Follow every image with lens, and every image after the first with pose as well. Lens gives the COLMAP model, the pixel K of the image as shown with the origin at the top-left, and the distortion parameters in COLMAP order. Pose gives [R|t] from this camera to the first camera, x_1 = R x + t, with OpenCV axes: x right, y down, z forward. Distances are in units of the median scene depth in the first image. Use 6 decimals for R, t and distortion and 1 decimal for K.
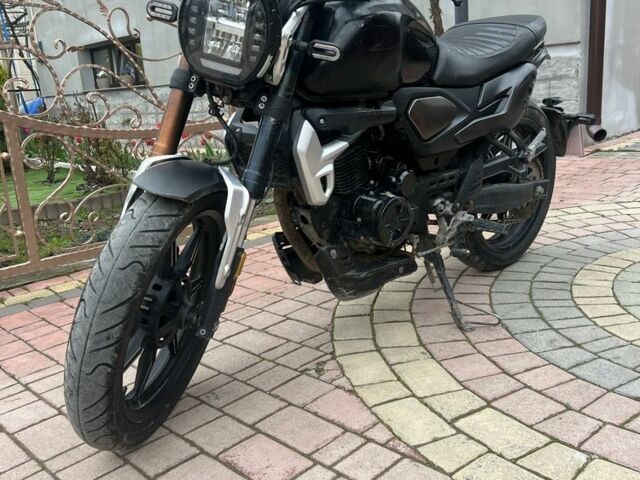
lens RADIAL K [[640.5, 0, 320.3], [0, 640.5, 244.5], [0, 0, 1]] dist [0.023425, 0.000000]
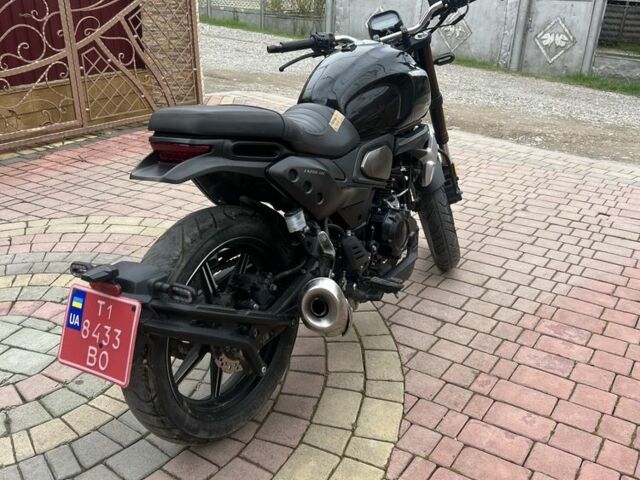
lens RADIAL K [[640.5, 0, 324.2], [0, 640.5, 238.7], [0, 0, 1]] dist [0.023425, 0.000000]
pose [[-0.971598, 0.131378, -0.196817, 0.393234], [-0.013765, 0.798940, 0.601253, -0.811097], [0.236236, 0.586886, -0.774440, 2.033991]]
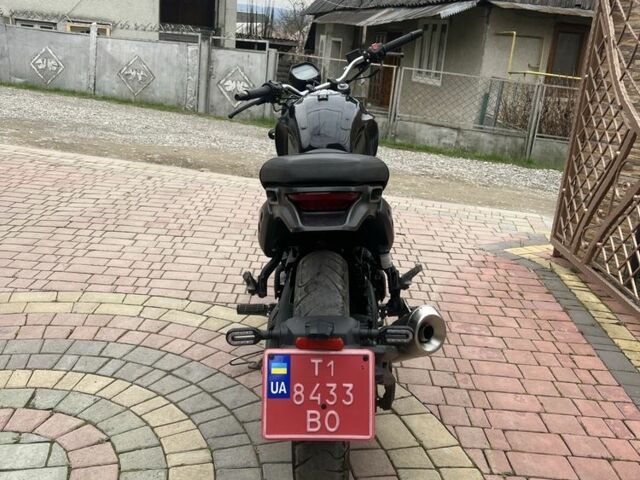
lens RADIAL K [[640.5, 0, 327.0], [0, 640.5, 233.3], [0, 0, 1]] dist [0.023425, 0.000000]
pose [[-0.702326, 0.209522, -0.680323, 0.978238], [-0.210382, 0.851920, 0.479555, -0.760067], [0.680058, 0.479931, -0.554245, 1.758797]]
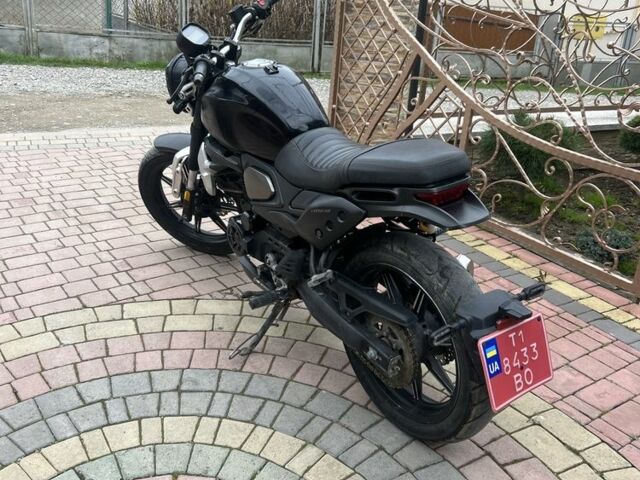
lens RADIAL K [[640.5, 0, 315.9], [0, 640.5, 237.5], [0, 0, 1]] dist [0.023425, 0.000000]
pose [[-0.161190, 0.445244, -0.880781, 1.267637], [-0.298628, 0.828612, 0.473523, -0.720152], [0.940659, 0.339353, -0.000601, 1.114453]]
